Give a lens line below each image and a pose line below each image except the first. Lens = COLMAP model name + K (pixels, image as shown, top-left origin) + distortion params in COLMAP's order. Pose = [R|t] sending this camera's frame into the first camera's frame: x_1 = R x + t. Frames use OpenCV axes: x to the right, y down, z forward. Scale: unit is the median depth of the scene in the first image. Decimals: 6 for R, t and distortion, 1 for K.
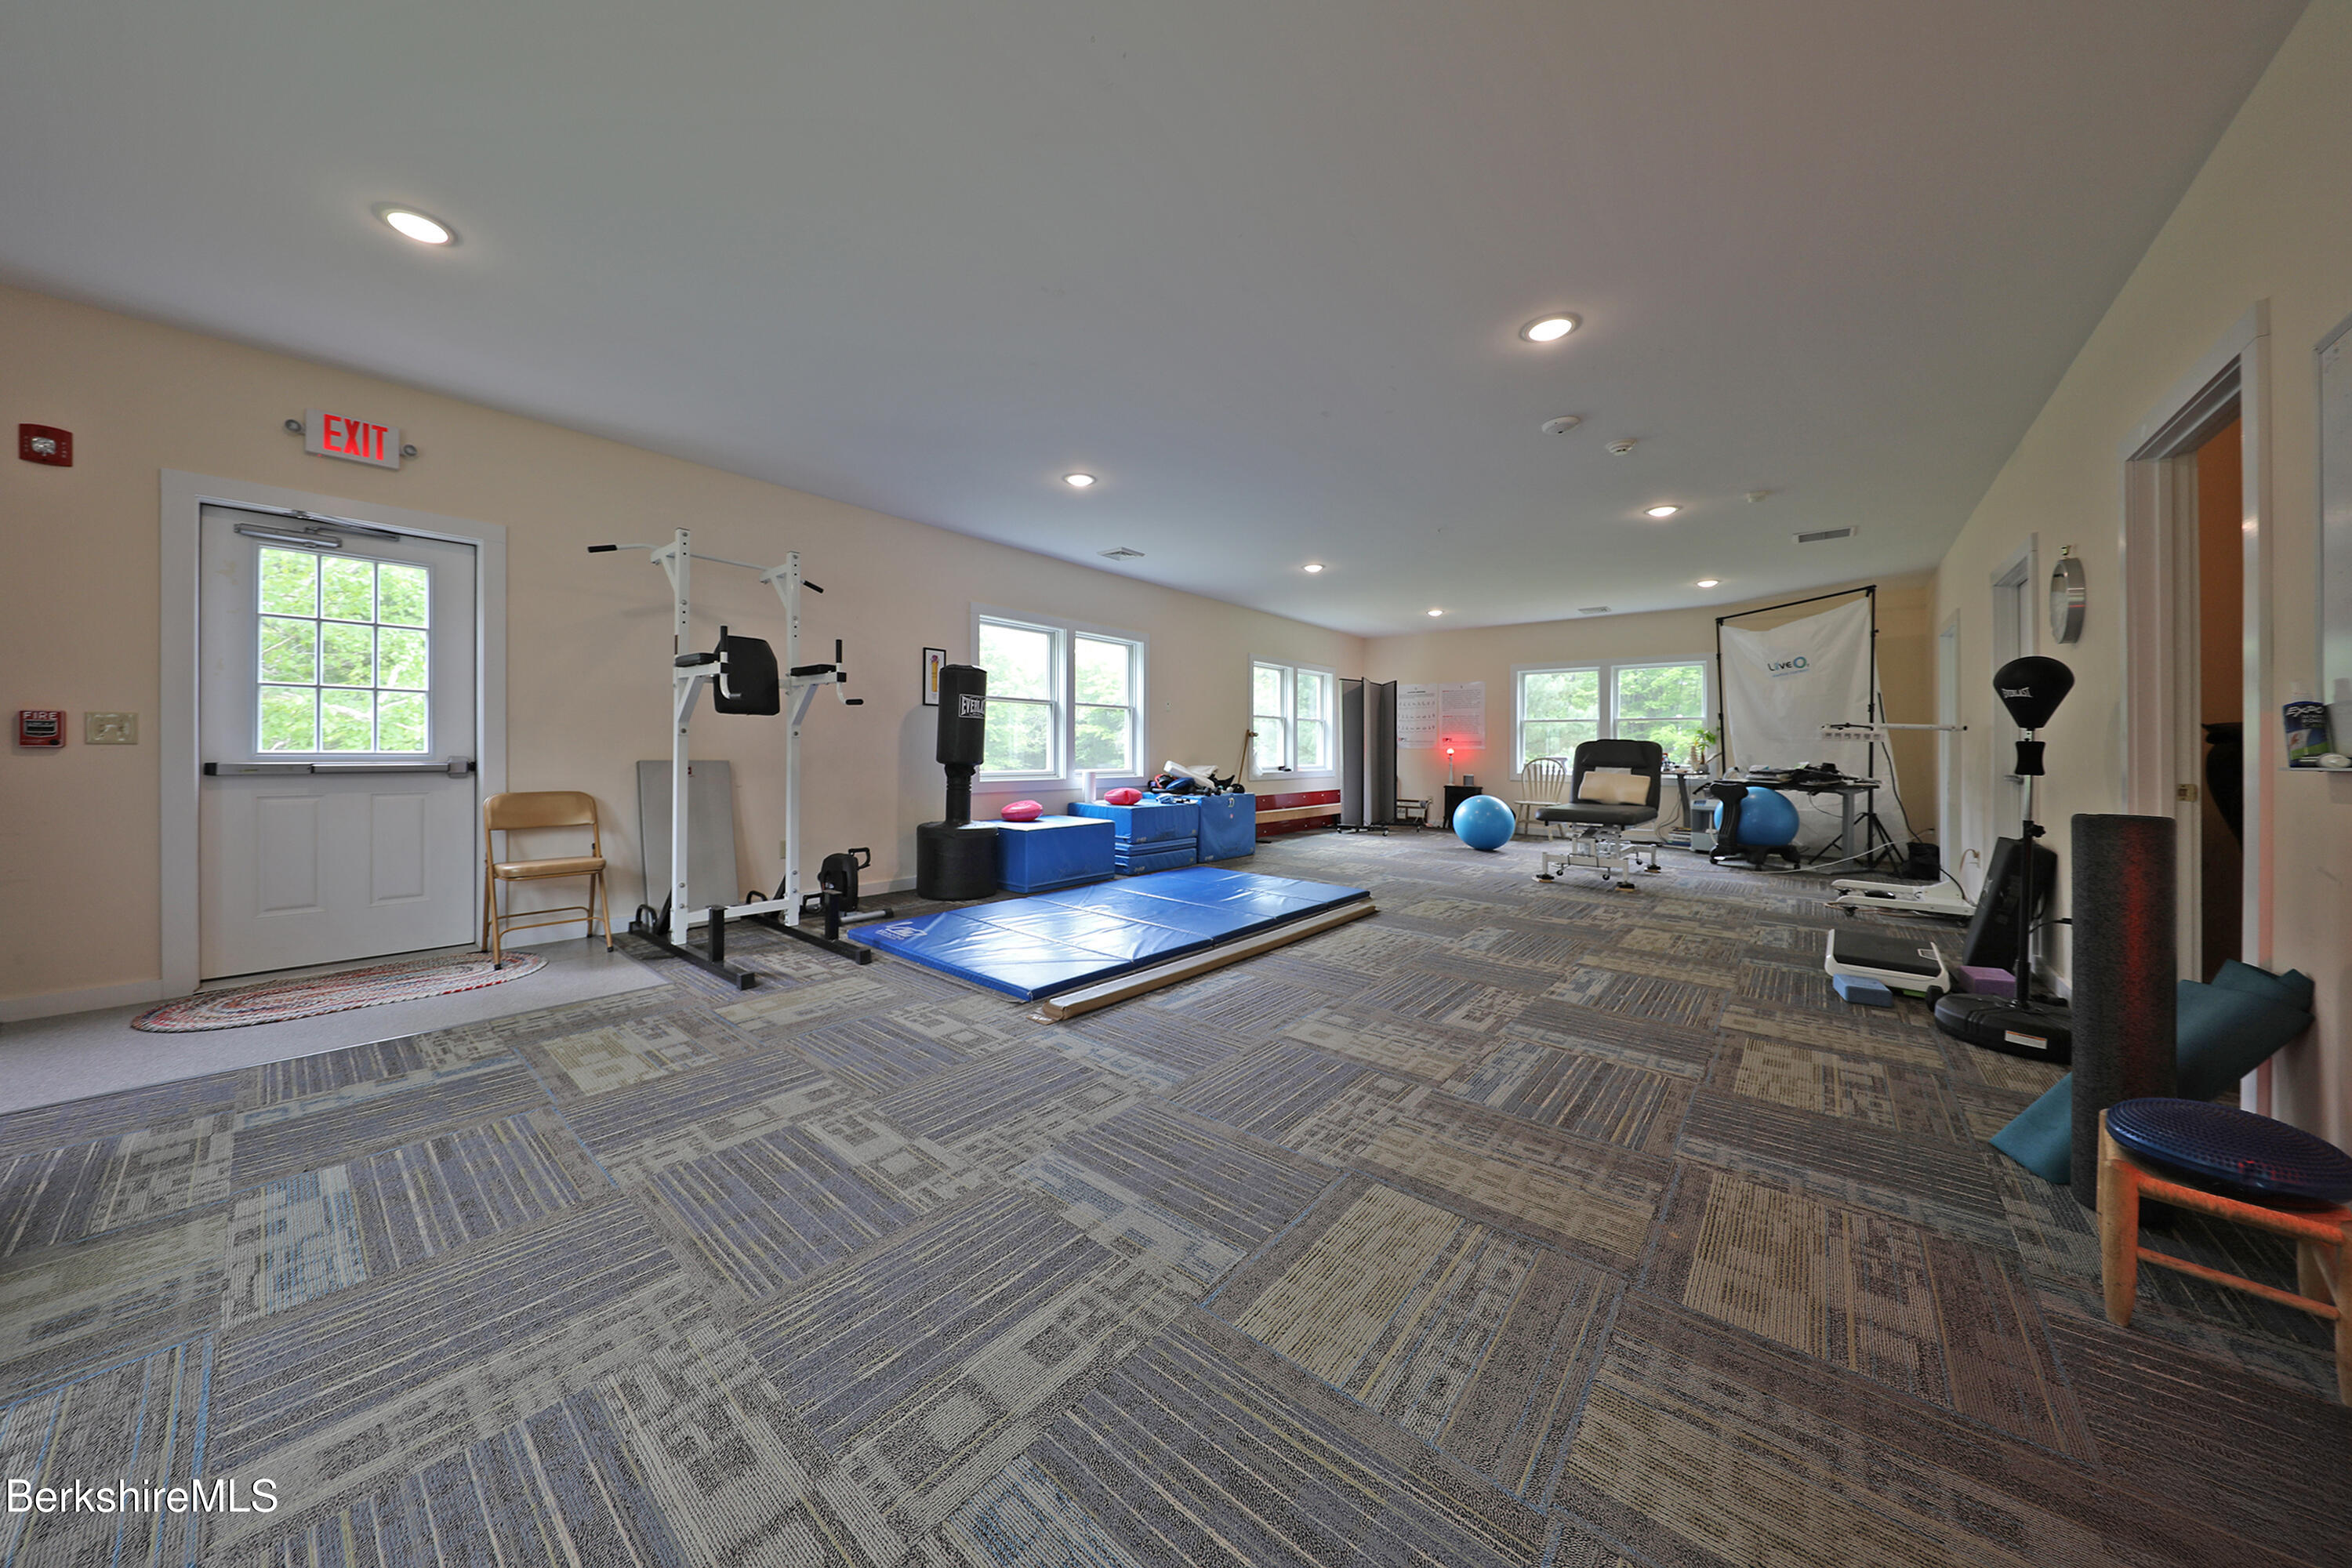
lens RADIAL K [[770.9, 0, 1130.3], [0, 770.9, 758.4], [0, 0, 1]] dist [0.006960, -0.005397]
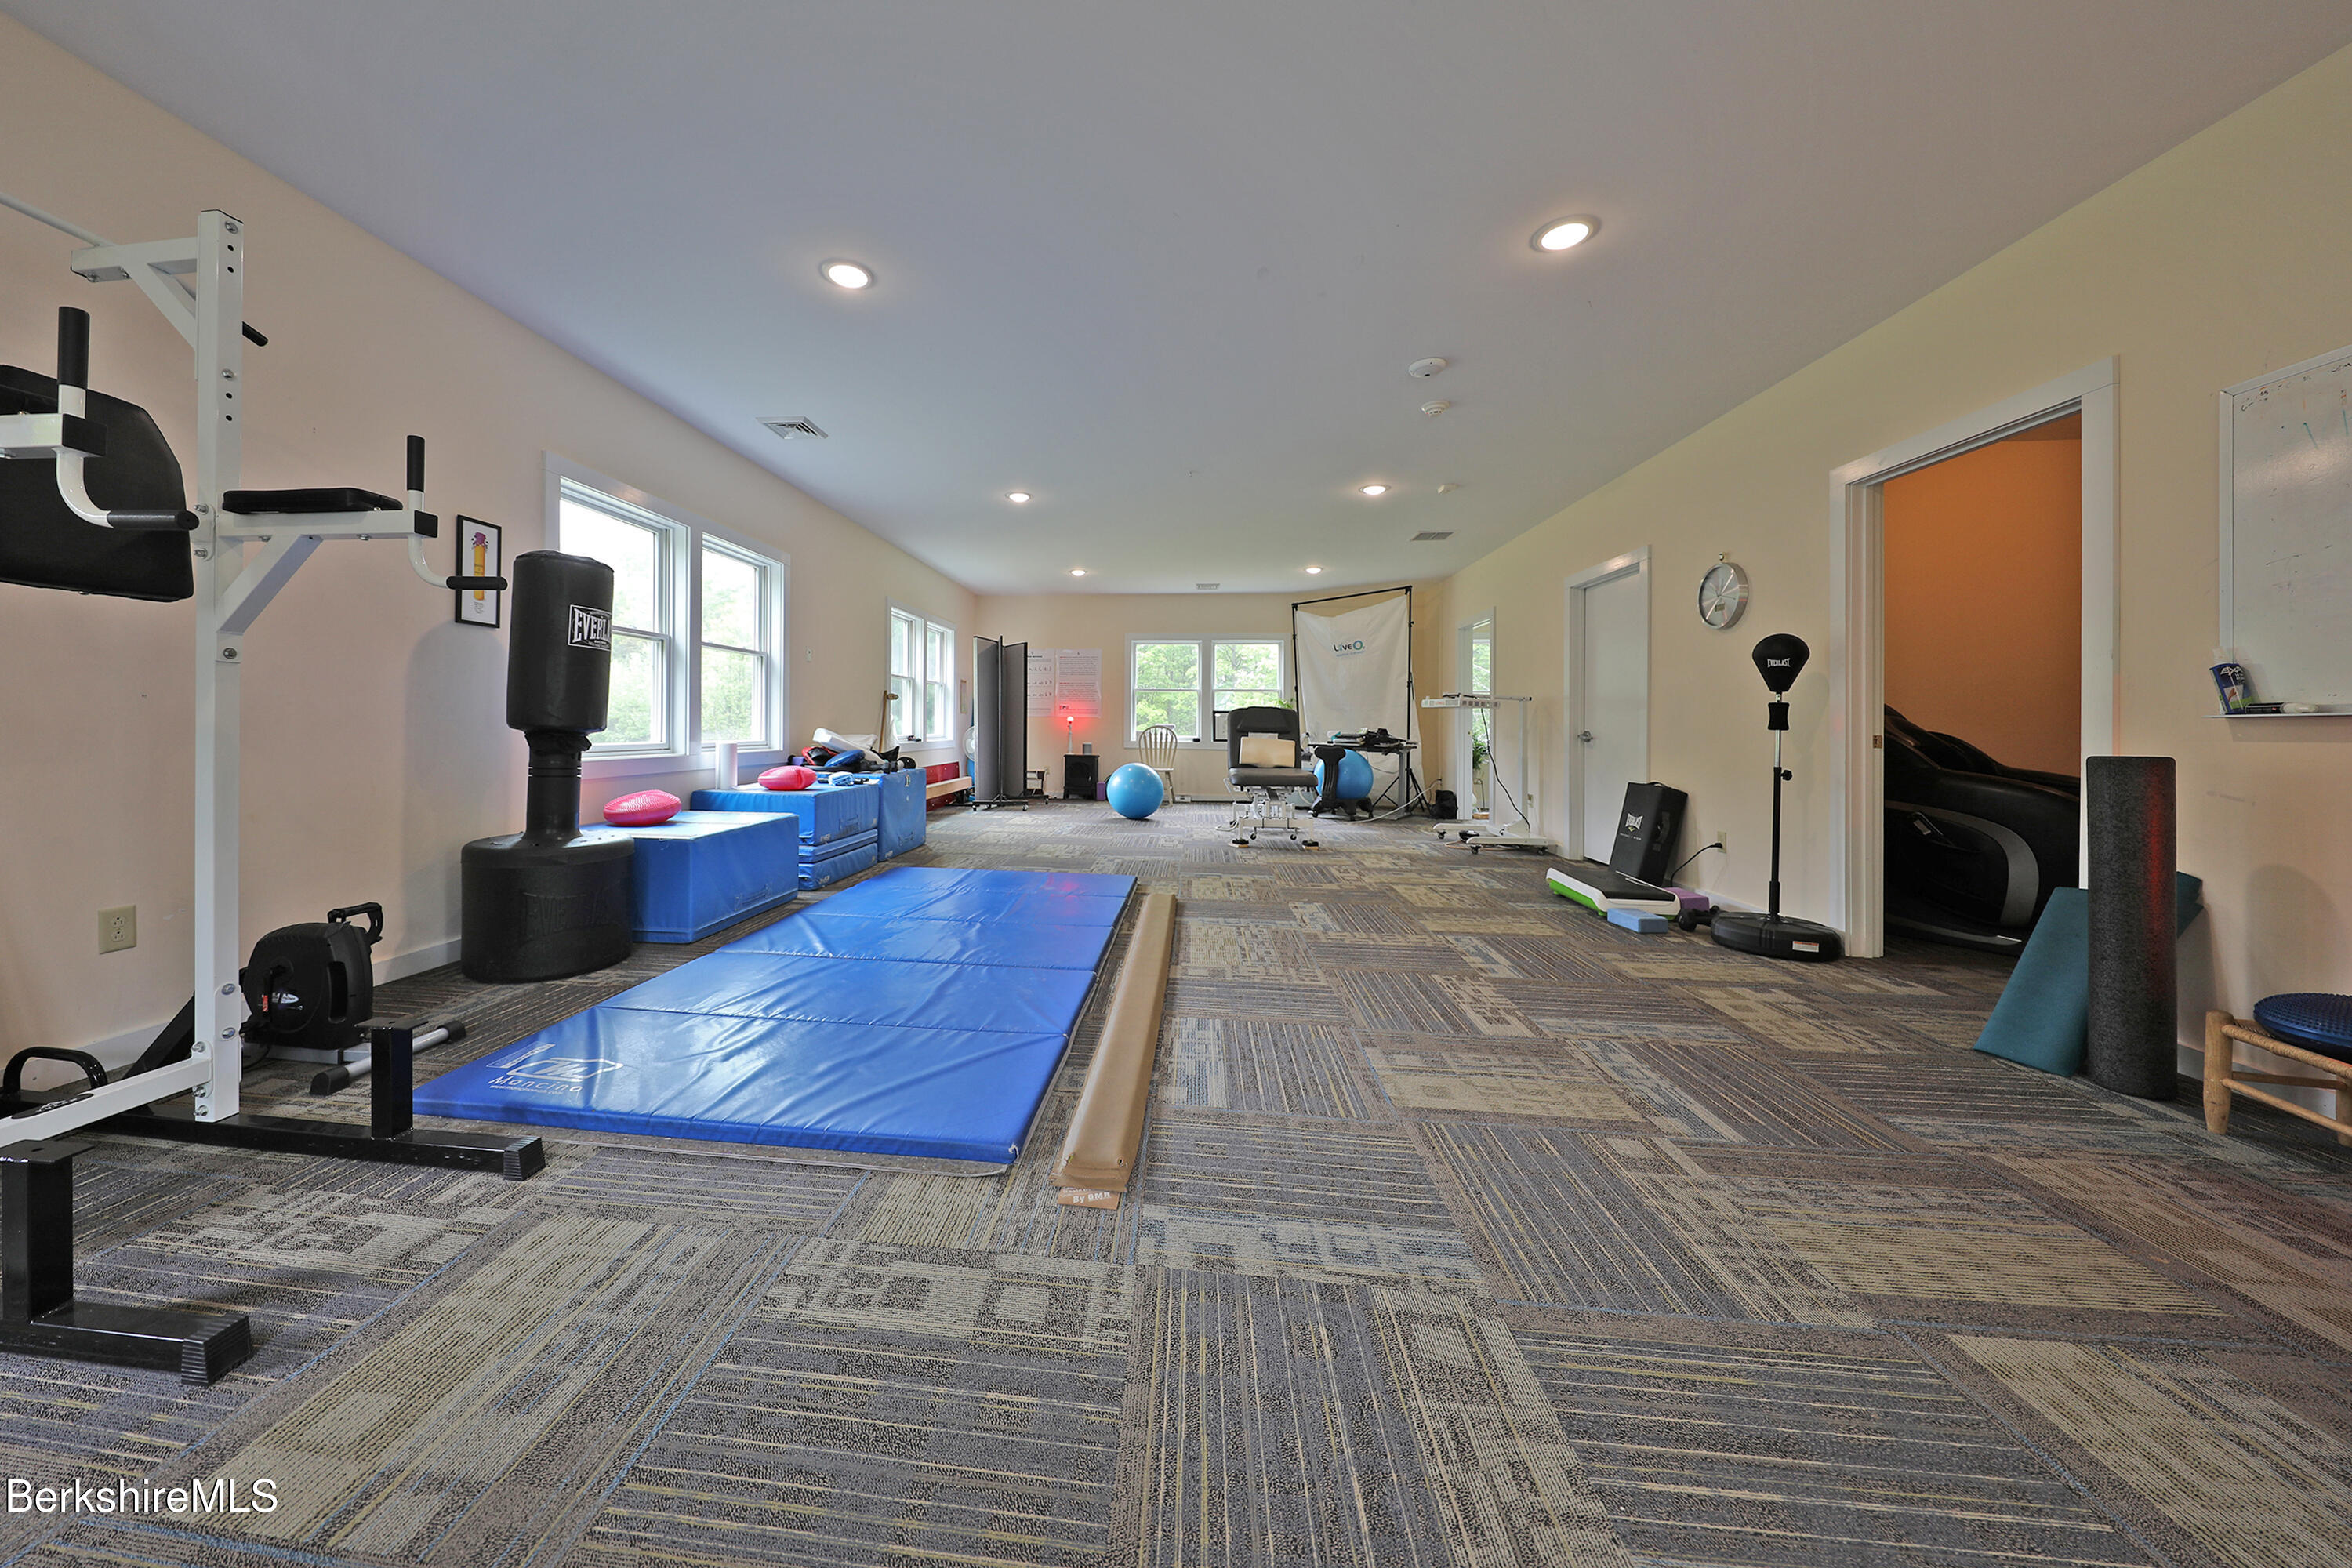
lens RADIAL K [[805.6, 0, 1124.0], [0, 805.6, 725.8], [0, 0, 1]] dist [-0.005284, -0.000352]
pose [[0.816812, -0.000408, 0.576904, -0.218396], [0.004144, 0.999978, -0.005161, 0.008681], [-0.576890, 0.006606, 0.816795, 0.281386]]
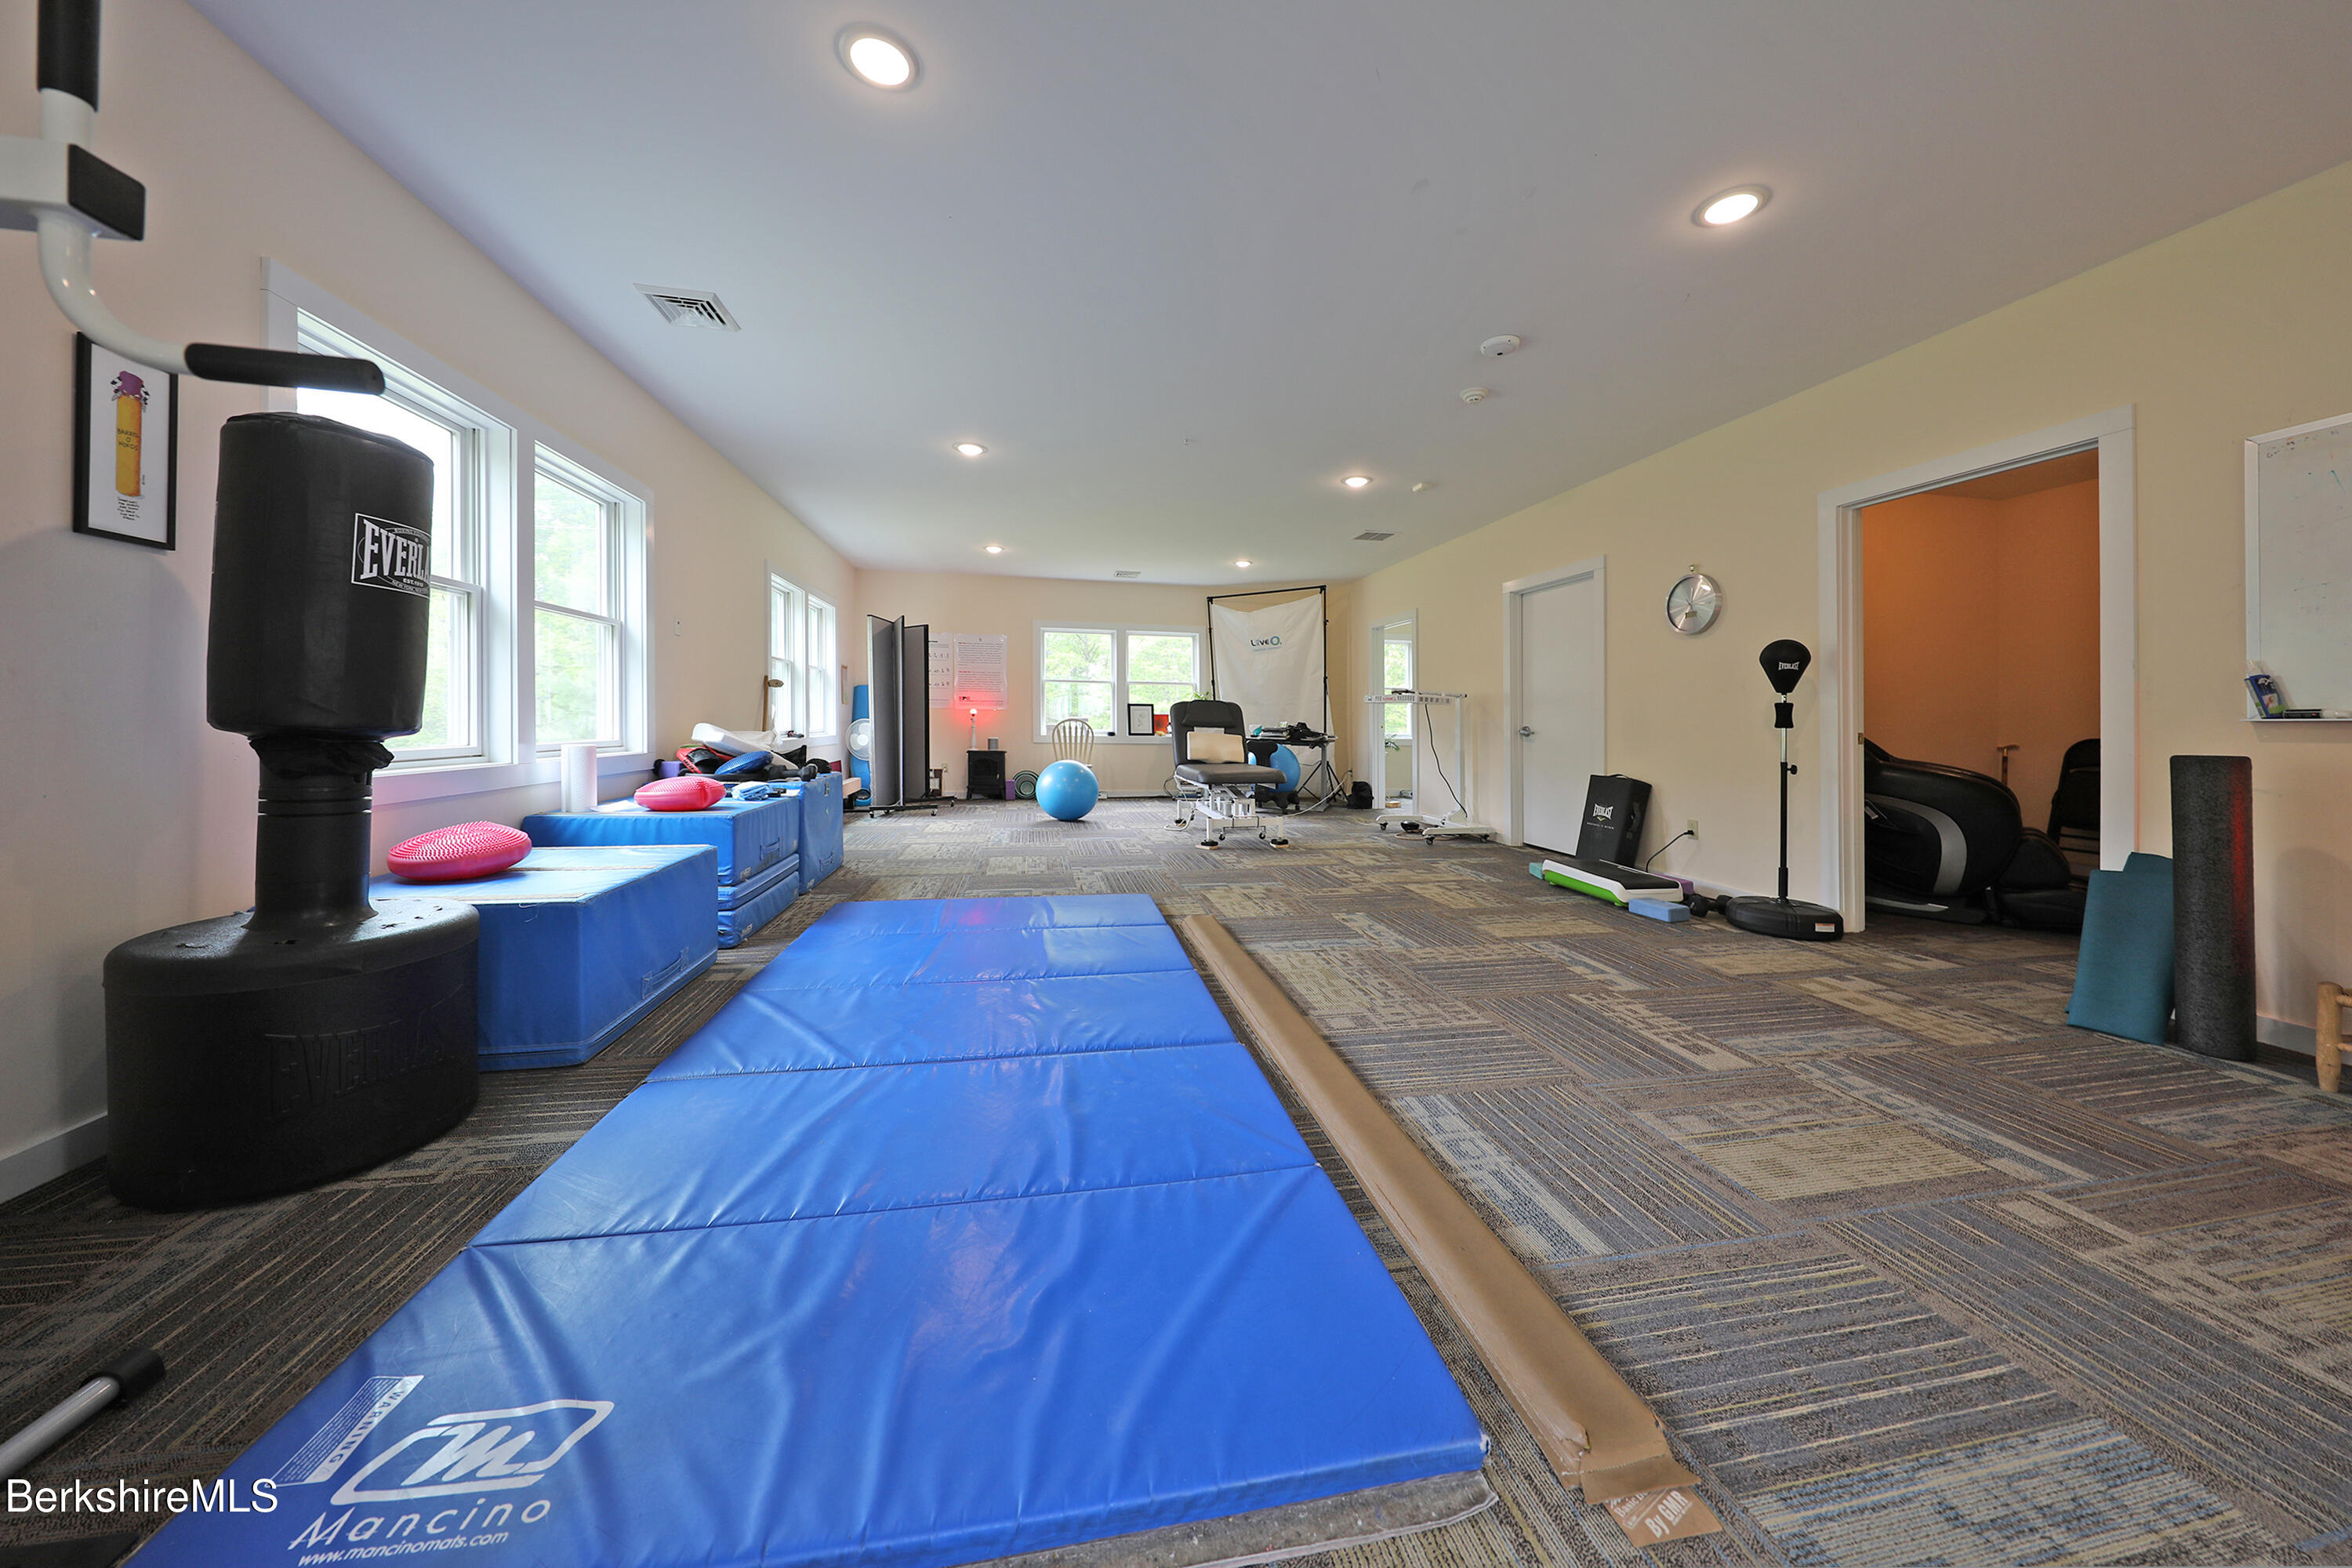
lens RADIAL K [[775.9, 0, 1219.4], [0, 775.9, 725.4], [0, 0, 1]] dist [-0.001360, -0.002358]
pose [[0.593242, -0.006406, 0.804999, -0.253739], [0.002434, 0.999978, 0.006165, 0.003227], [-0.805020, -0.001698, 0.593245, 0.502113]]
